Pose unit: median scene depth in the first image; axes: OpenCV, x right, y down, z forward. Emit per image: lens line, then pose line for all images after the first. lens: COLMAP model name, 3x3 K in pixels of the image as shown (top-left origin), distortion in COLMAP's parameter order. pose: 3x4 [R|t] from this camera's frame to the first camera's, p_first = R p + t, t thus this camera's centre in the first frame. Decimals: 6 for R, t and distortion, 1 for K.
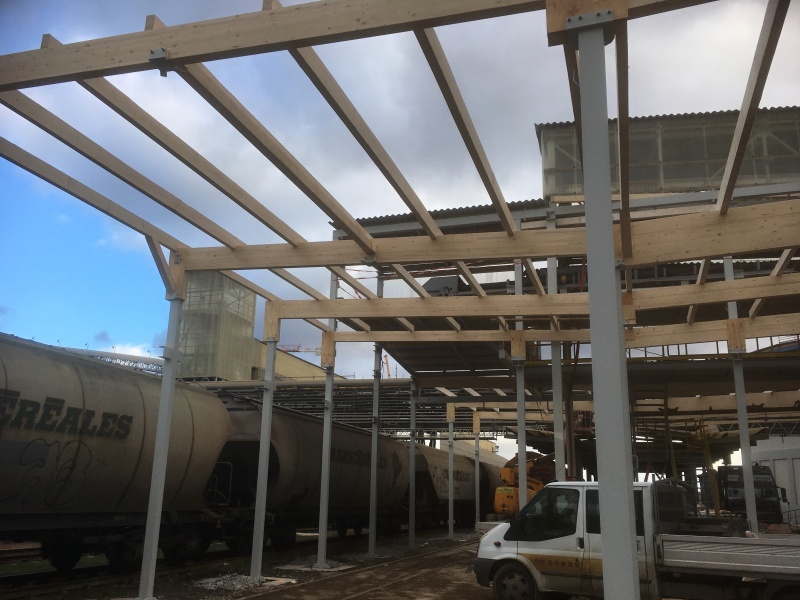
lens RADIAL K [[723.0, 0, 400.0], [0, 723.0, 300.0], [0, 0, 1]] dist [0.002585, 0.000277]
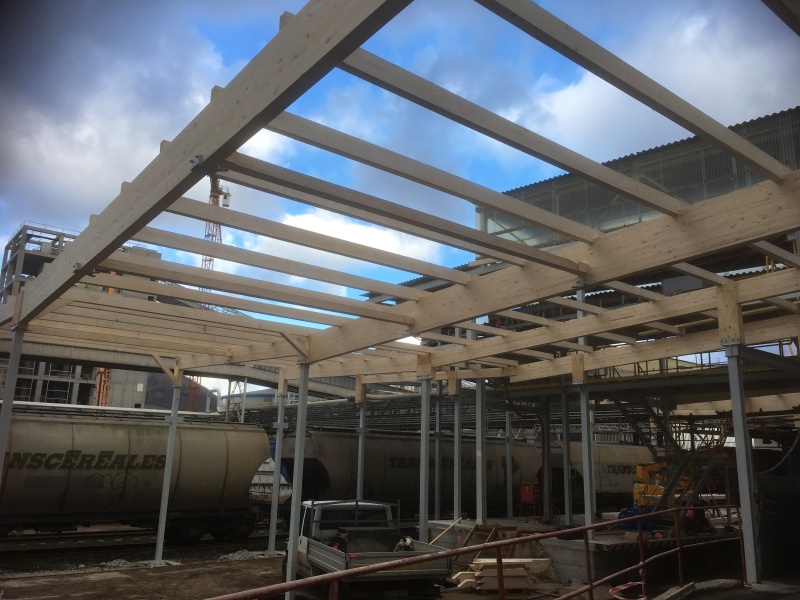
lens RADIAL K [[723.0, 0, 400.0], [0, 723.0, 300.0], [0, 0, 1]] dist [0.002585, 0.000277]
pose [[0.853681, -0.115542, -0.507818, 1.133181], [0.134420, 0.990924, 0.000508, -0.146038], [0.503151, -0.068694, 0.861464, -0.198013]]
